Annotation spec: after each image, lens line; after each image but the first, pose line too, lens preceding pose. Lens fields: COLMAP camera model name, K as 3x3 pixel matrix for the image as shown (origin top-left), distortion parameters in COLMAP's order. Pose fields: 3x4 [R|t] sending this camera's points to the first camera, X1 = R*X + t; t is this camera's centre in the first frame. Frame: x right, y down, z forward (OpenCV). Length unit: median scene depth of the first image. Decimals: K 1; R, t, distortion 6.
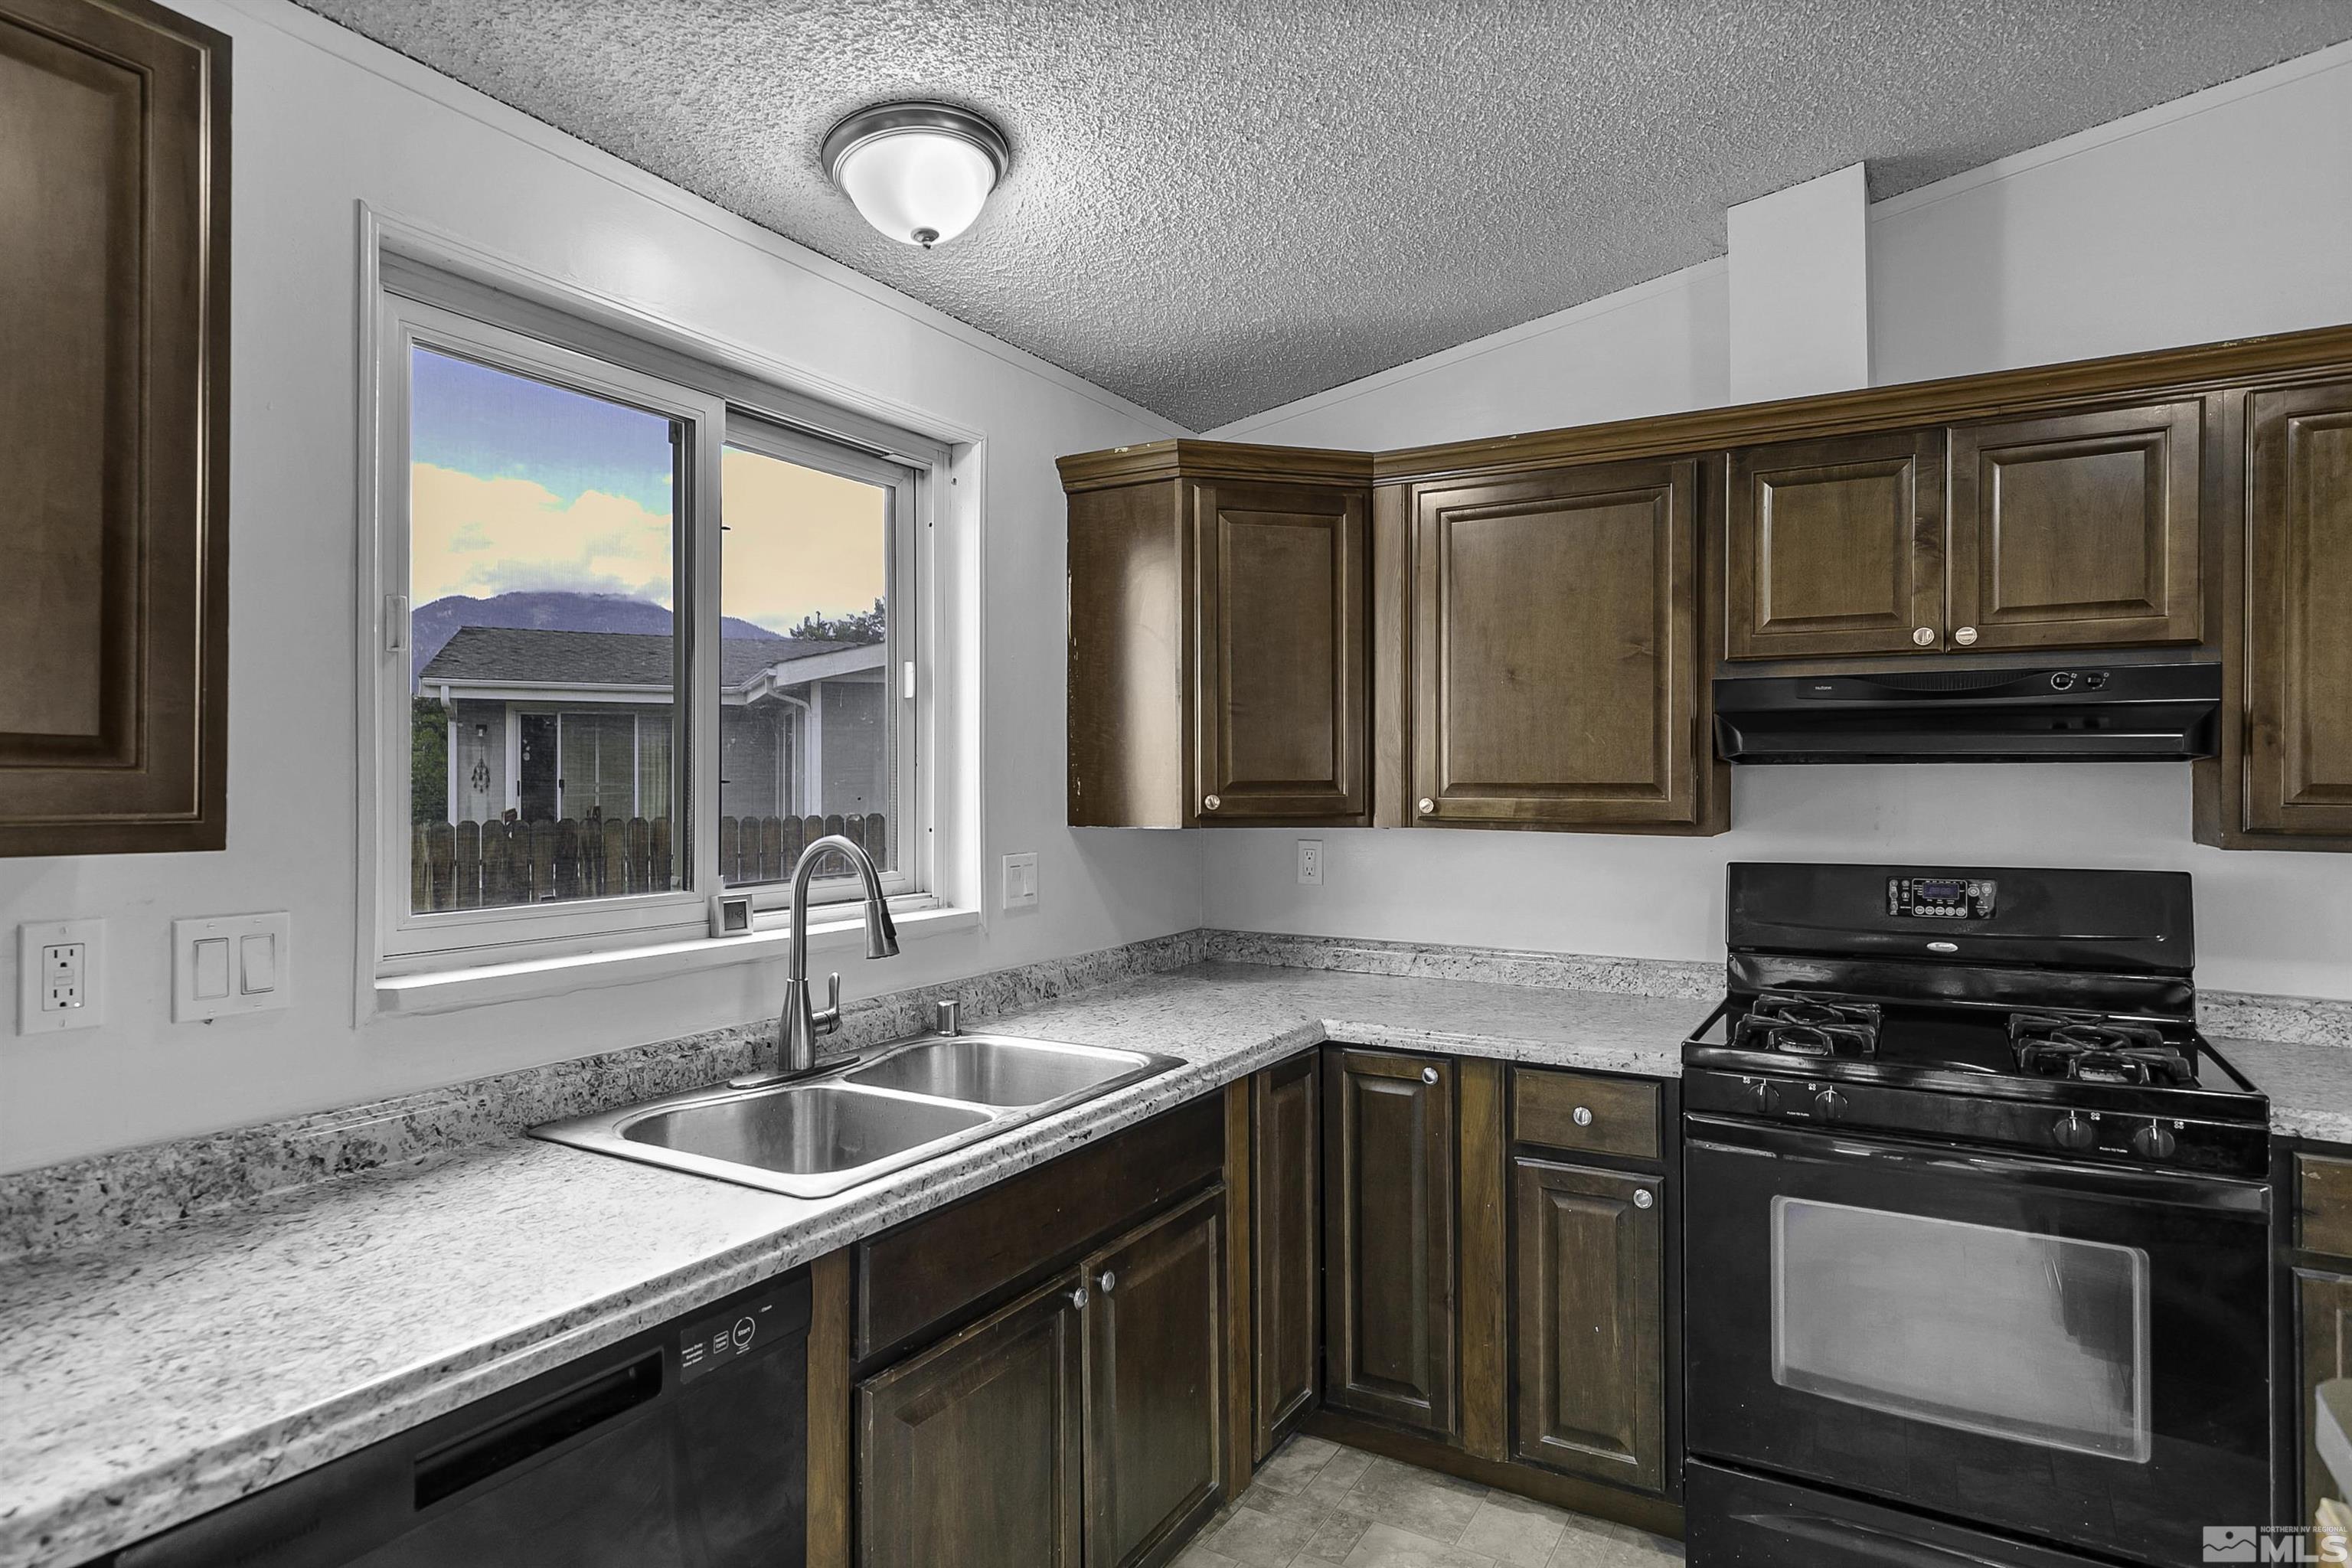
lens RADIAL K [[1277.8, 0, 1164.8], [0, 1277.8, 781.3], [0, 0, 1]] dist [0.003669, 0.000999]
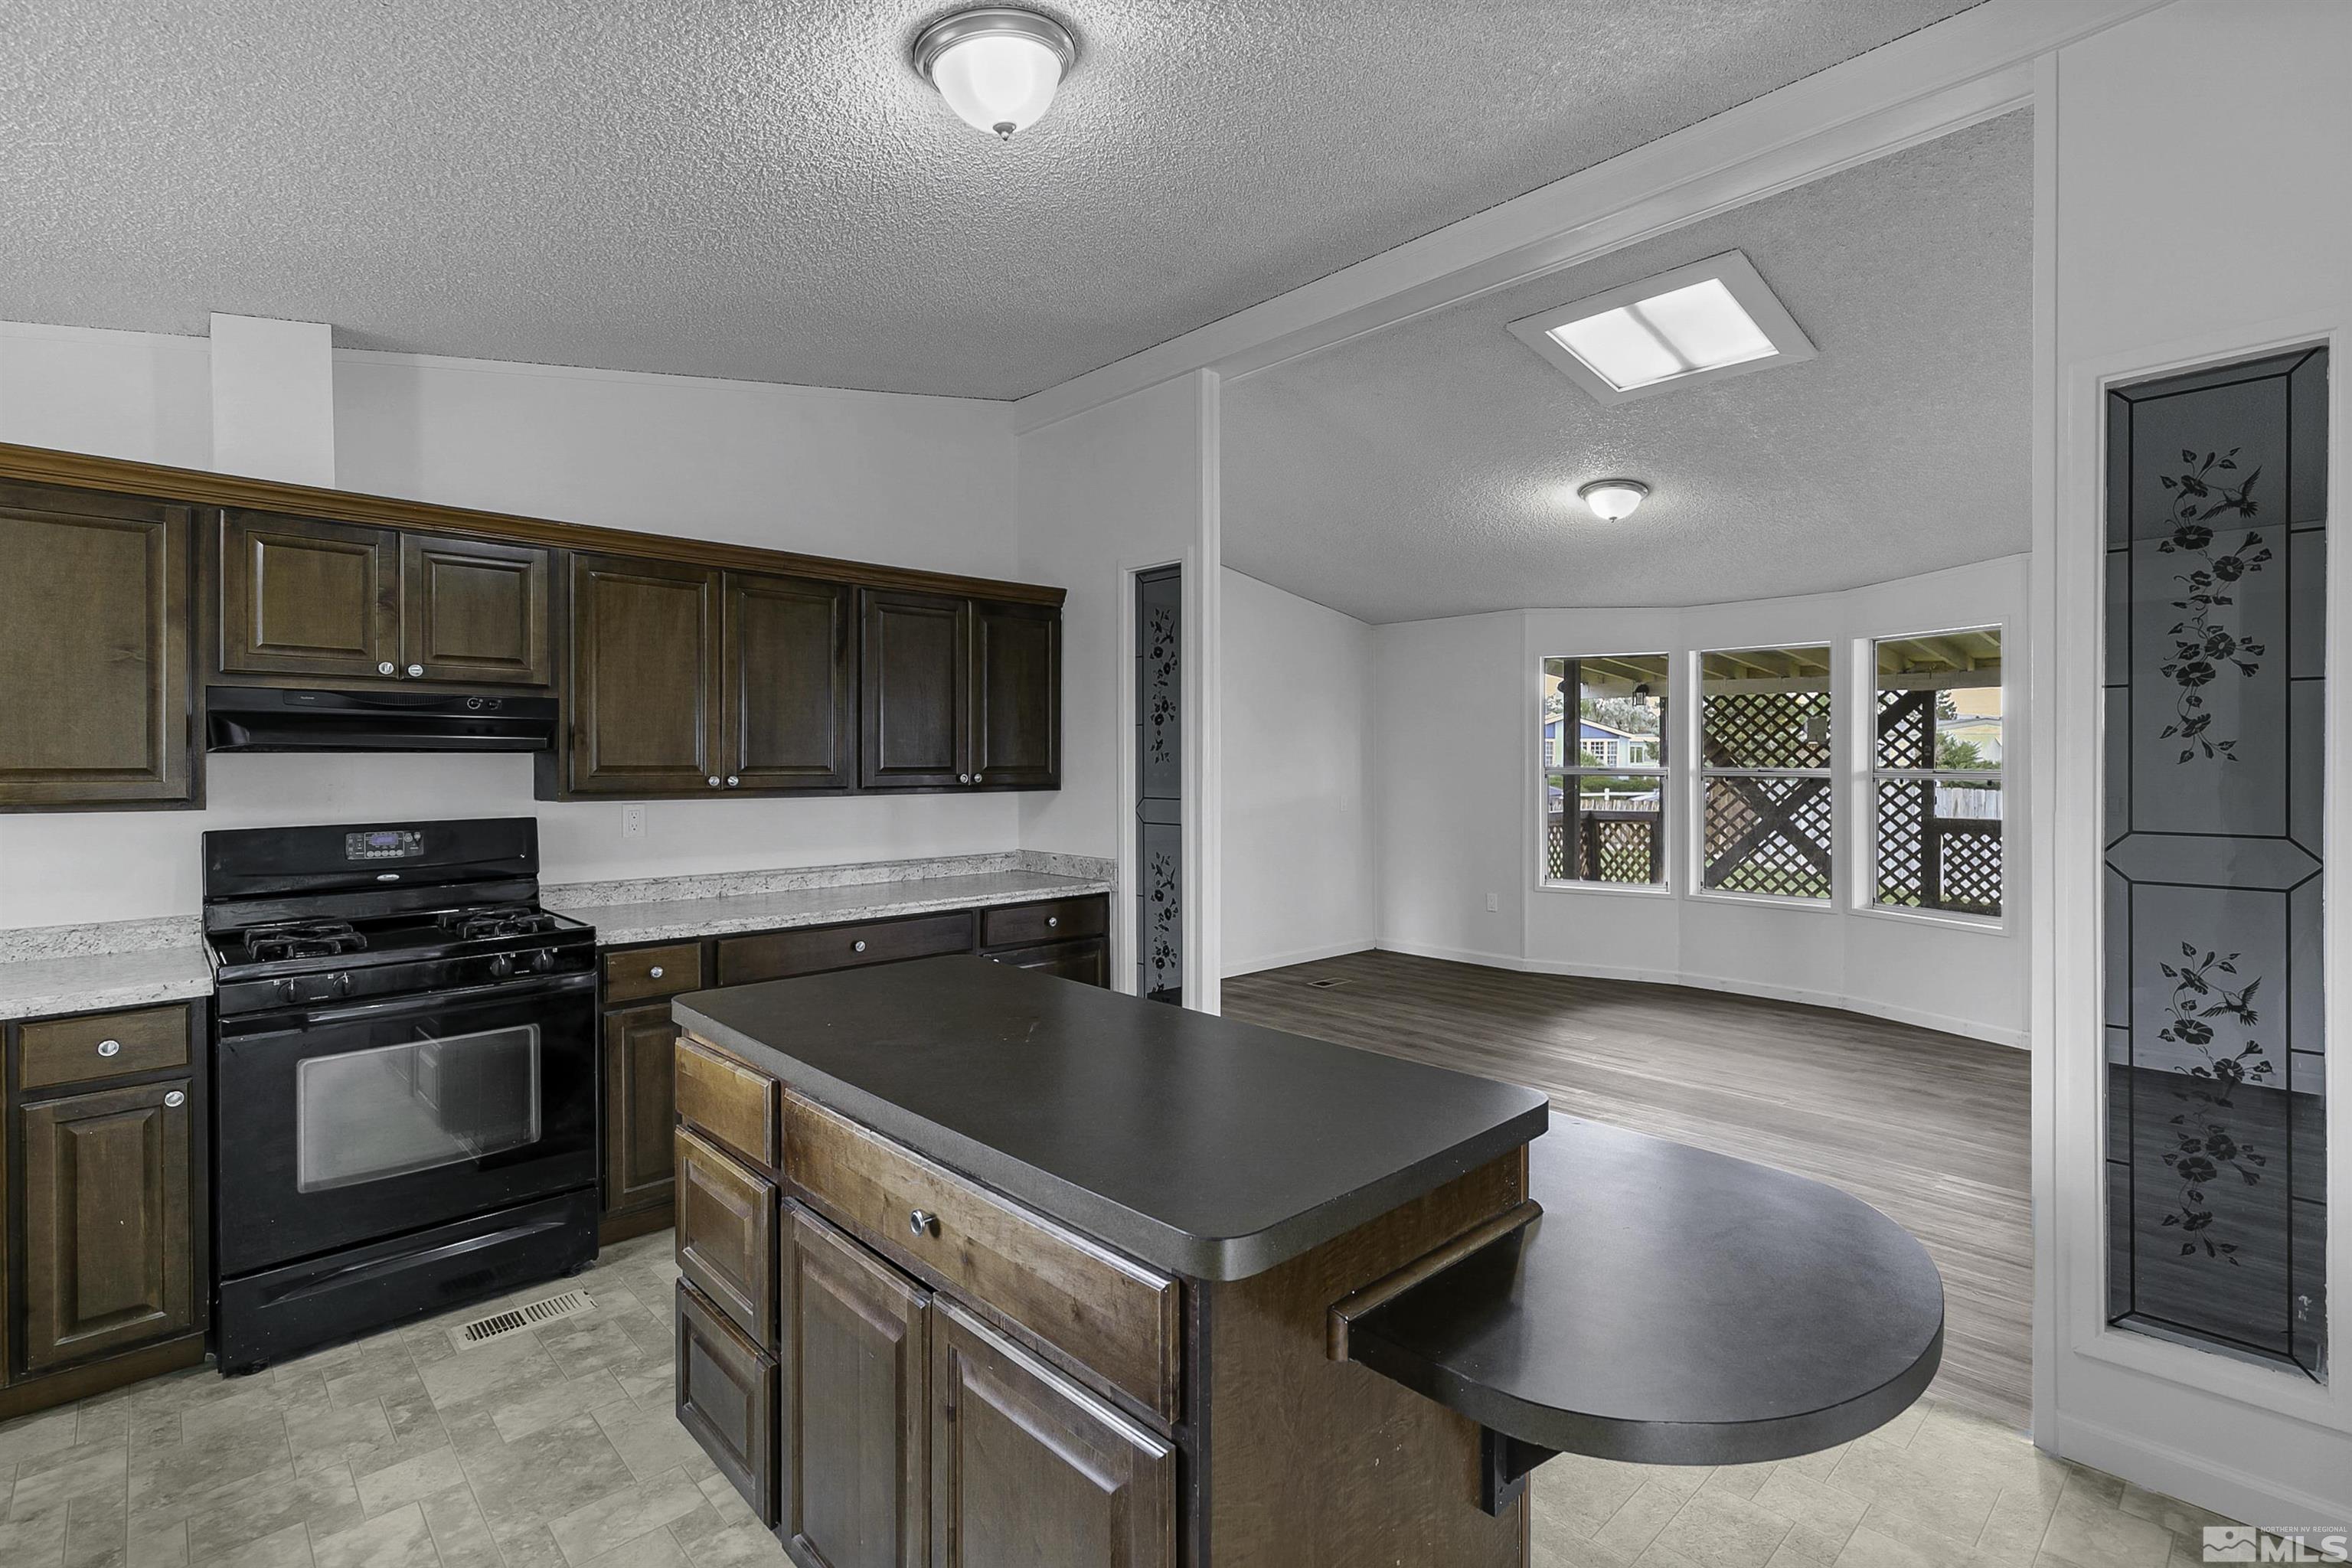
lens RADIAL K [[1094.3, 0, 1179.1], [0, 1094.3, 759.7], [0, 0, 1]] dist [0.013242, -0.002026]
pose [[0.271604, 0.000104, 0.962409, -0.383610], [0.006158, 0.999979, -0.001846, 0.001677], [-0.962389, 0.006428, 0.271598, -0.233766]]
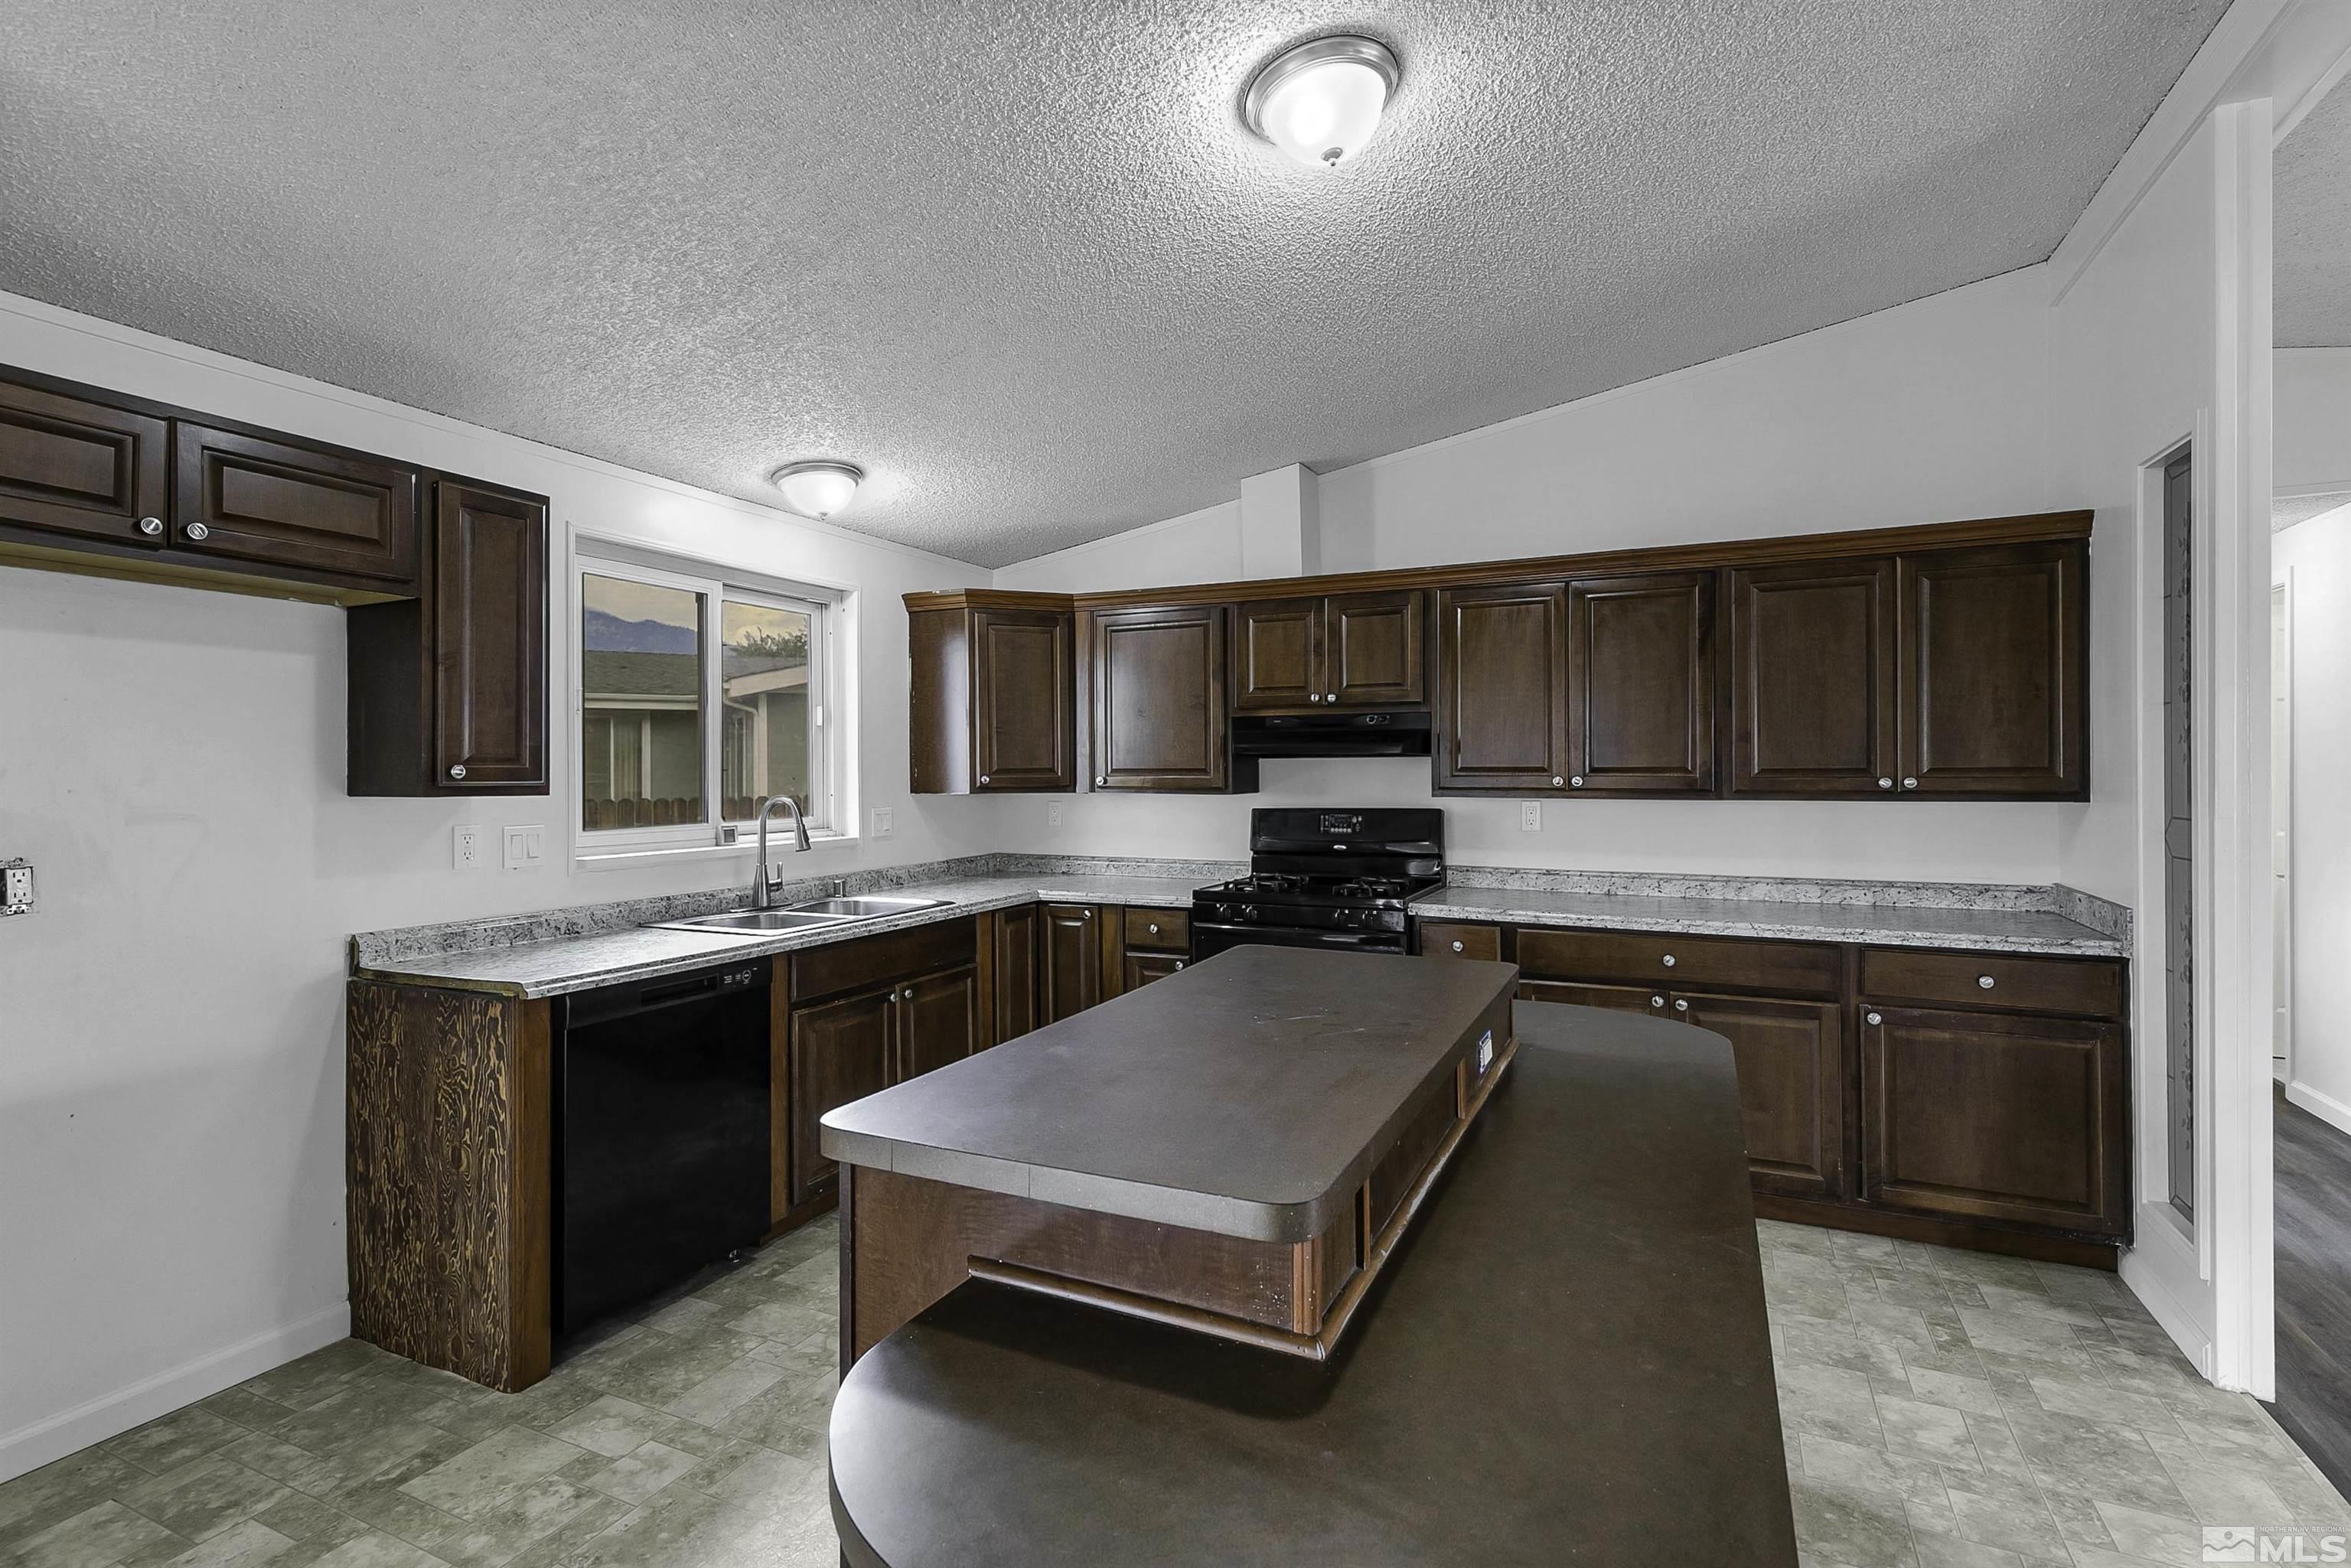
lens RADIAL K [[1093.8, 0, 1175.4], [0, 1093.8, 769.6], [0, 0, 1]] dist [0.013242, -0.002026]
pose [[0.995366, -0.005999, 0.095968, 0.188261], [0.006053, 0.999982, -0.000267, 0.004193], [-0.095965, 0.000846, 0.995384, -0.745272]]
